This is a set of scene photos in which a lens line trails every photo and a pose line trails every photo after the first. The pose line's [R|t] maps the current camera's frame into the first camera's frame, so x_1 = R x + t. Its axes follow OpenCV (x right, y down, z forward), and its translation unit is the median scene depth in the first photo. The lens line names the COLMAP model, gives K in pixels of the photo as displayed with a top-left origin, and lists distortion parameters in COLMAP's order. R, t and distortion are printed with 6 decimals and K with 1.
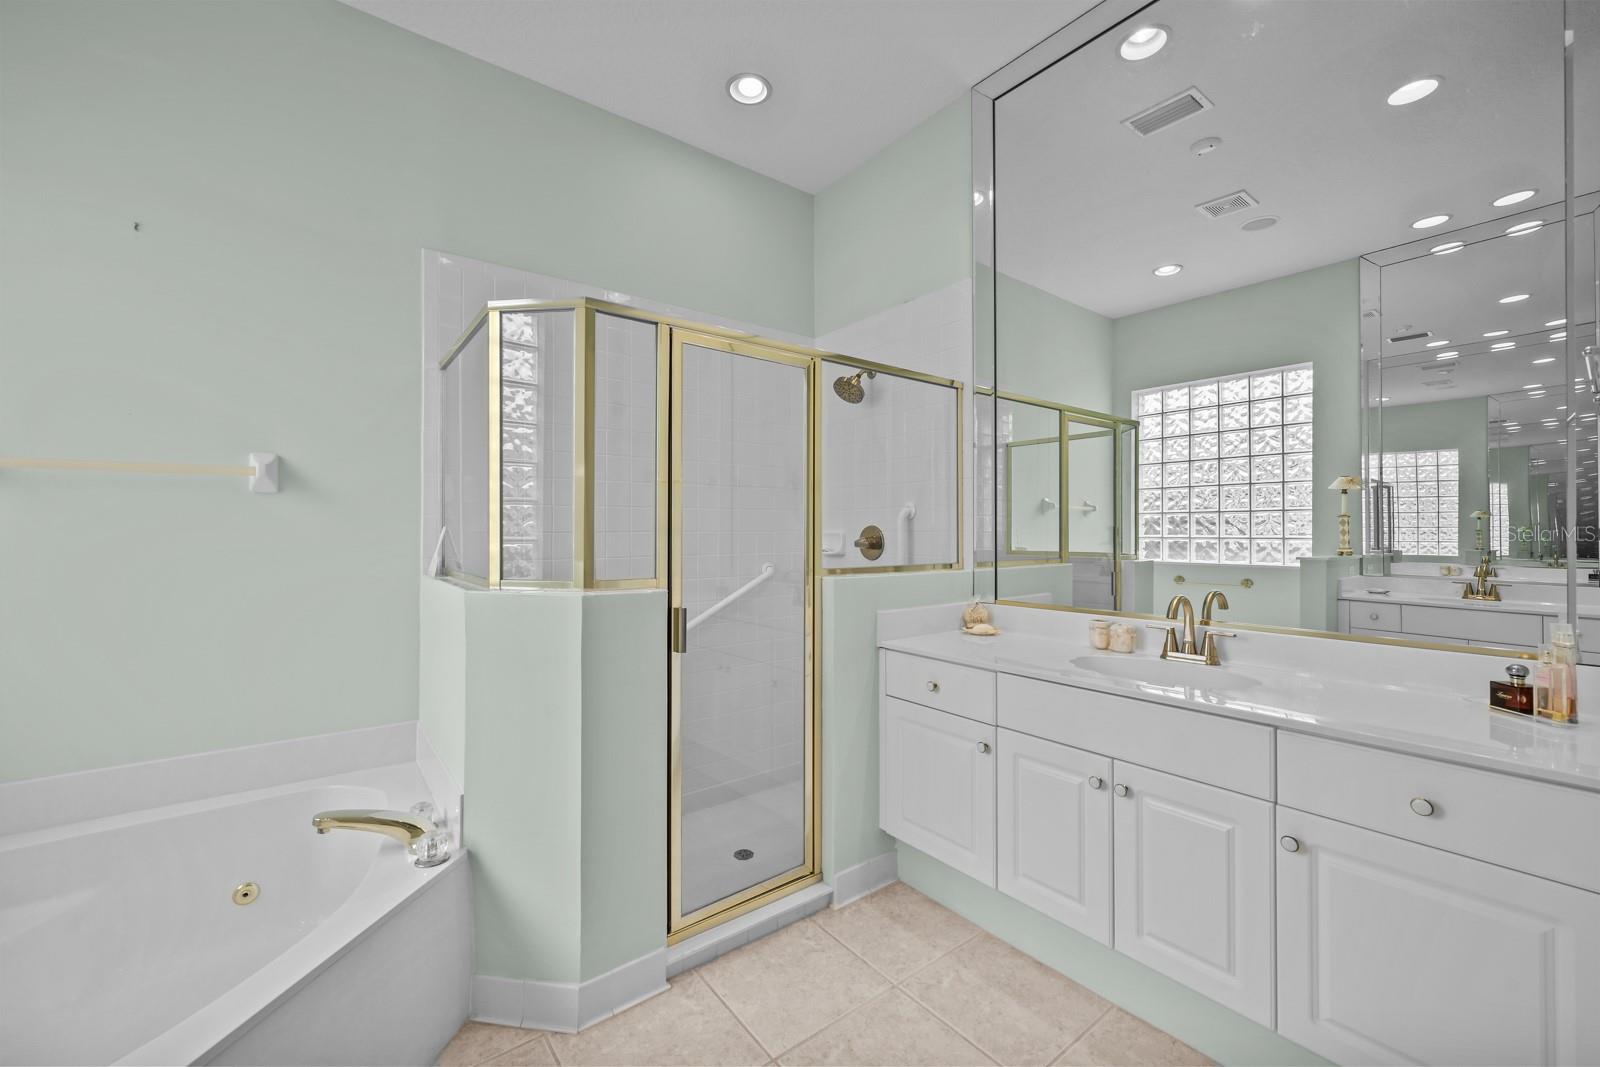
lens RADIAL K [[644.0, 0, 793.1], [0, 644.0, 536.0], [0, 0, 1]] dist [-0.002489, -0.000188]
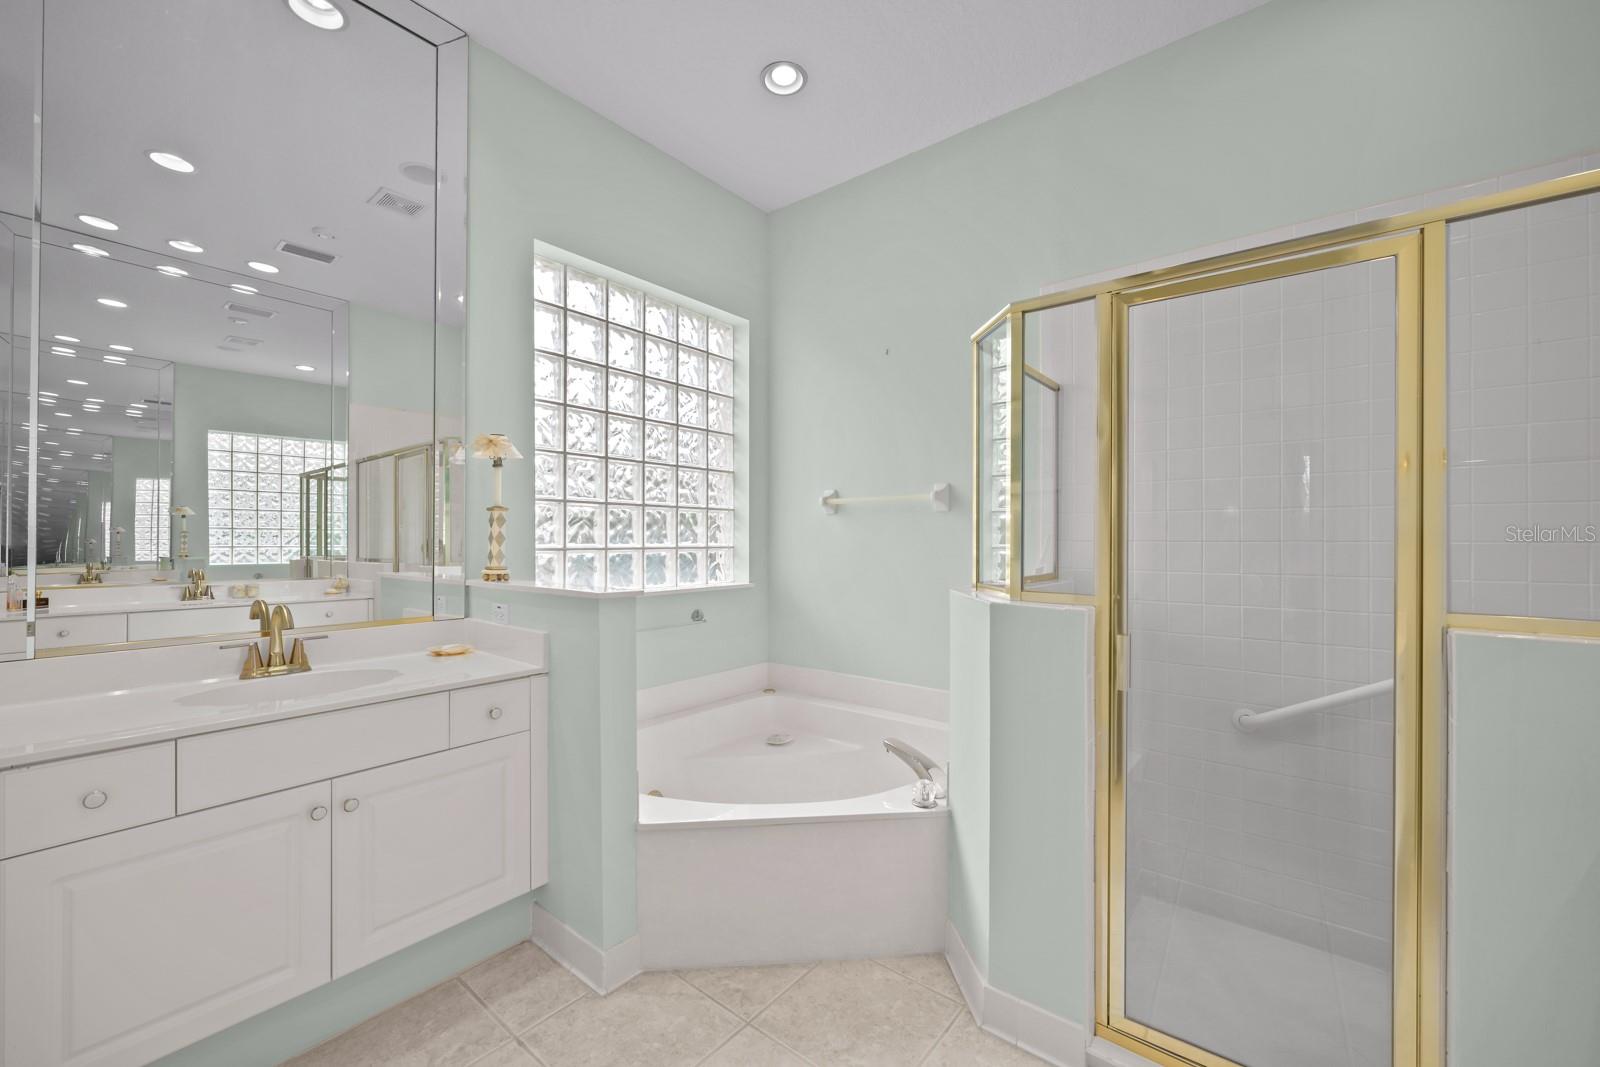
lens RADIAL K [[644.0, 0, 793.2], [0, 644.0, 533.3], [0, 0, 1]] dist [-0.002489, -0.000188]
pose [[0.219494, -0.009549, -0.975567, 0.622036], [-0.004855, 0.999929, -0.010879, -0.002818], [0.975602, 0.007124, 0.219432, 0.490584]]
